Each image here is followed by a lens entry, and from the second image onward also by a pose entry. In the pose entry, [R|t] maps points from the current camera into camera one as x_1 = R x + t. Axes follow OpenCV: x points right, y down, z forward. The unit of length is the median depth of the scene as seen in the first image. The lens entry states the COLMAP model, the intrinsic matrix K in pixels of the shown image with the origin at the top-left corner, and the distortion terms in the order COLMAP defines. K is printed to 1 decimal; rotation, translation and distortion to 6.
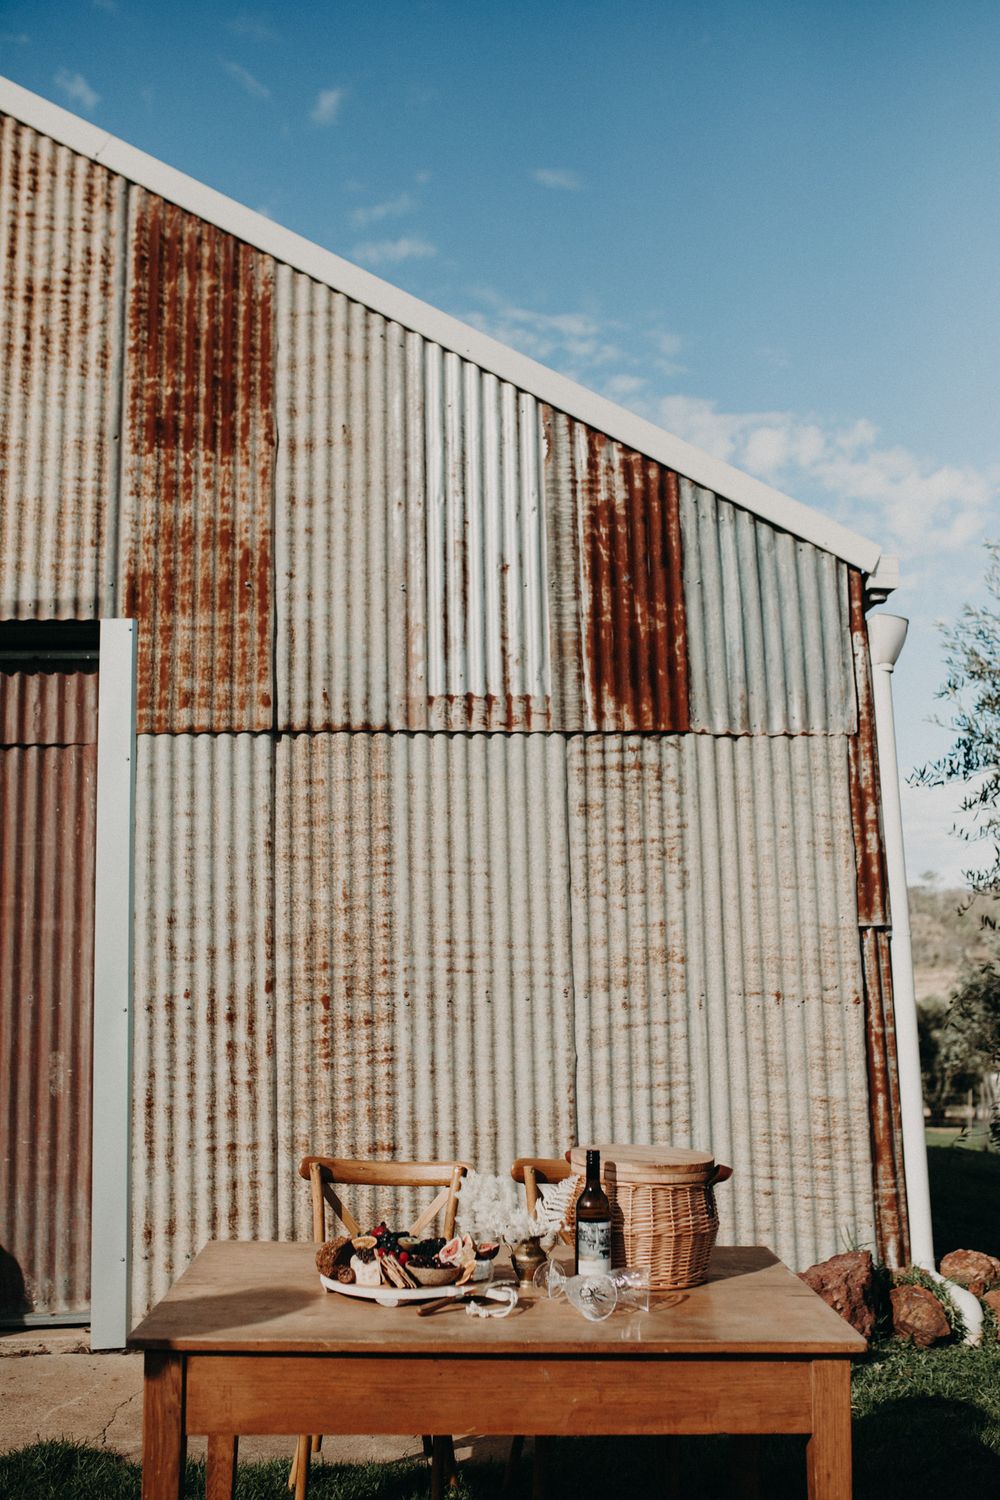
lens RADIAL K [[1470.8, 0, 500.0], [0, 1470.8, 750.0], [0, 0, 1]] dist [-0.053602, 0.088105]
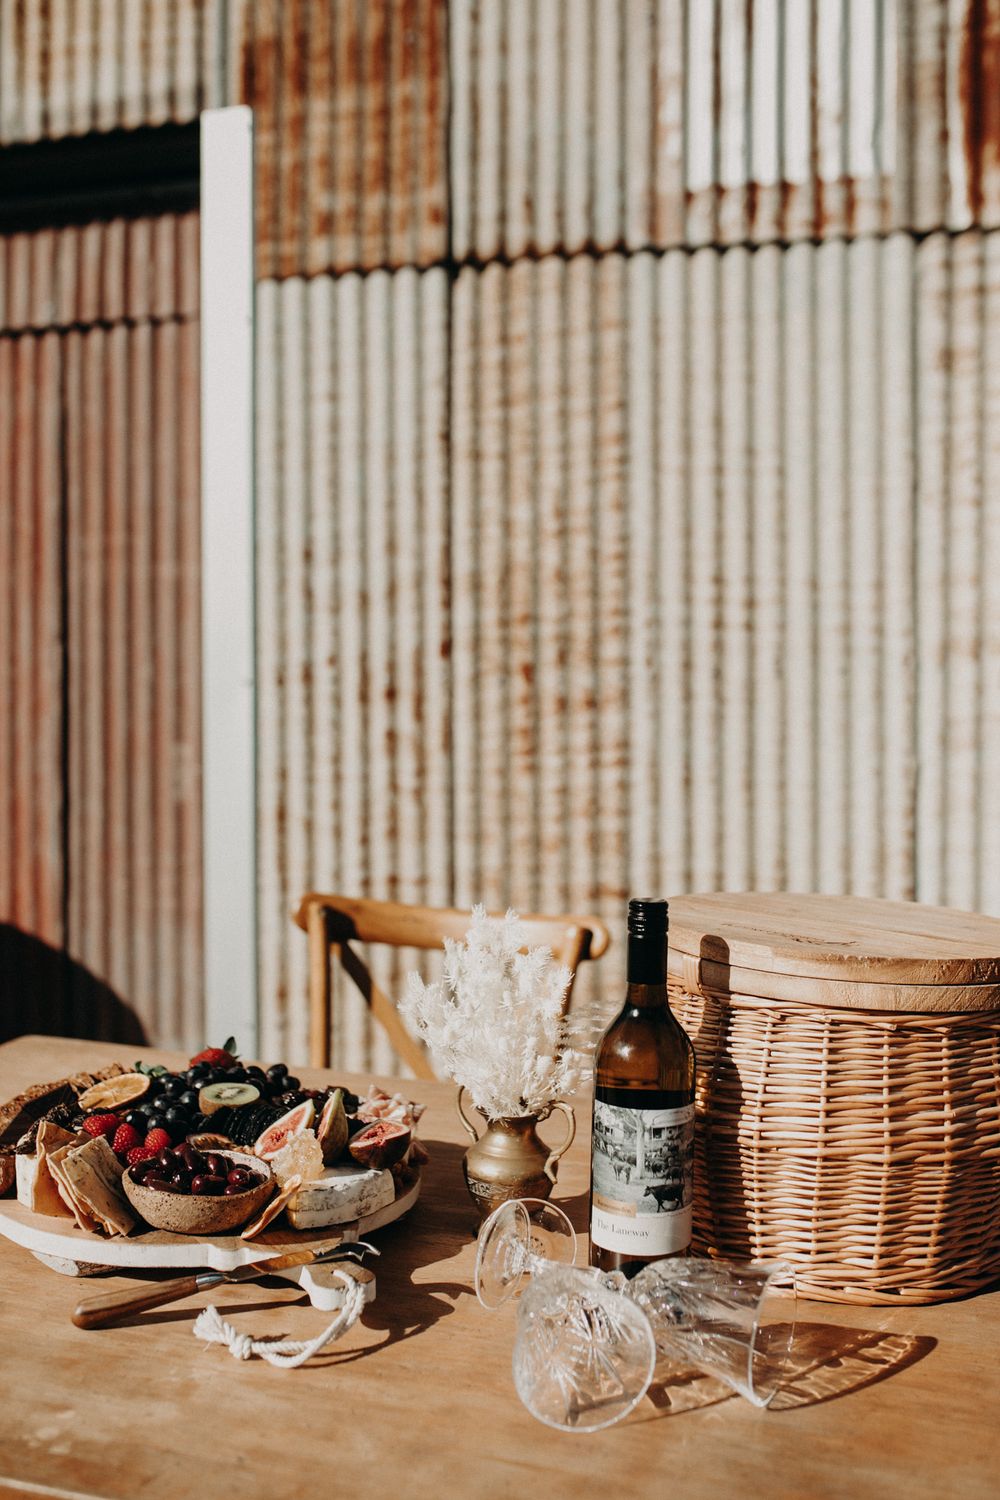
lens RADIAL K [[1470.8, 0, 500.0], [0, 1470.8, 750.0], [0, 0, 1]] dist [-0.053602, 0.088105]
pose [[0.950595, 0.021043, -0.309720, 0.074298], [0.029806, 0.986904, 0.158533, 0.099375], [0.308999, -0.159932, 0.937519, 0.366088]]
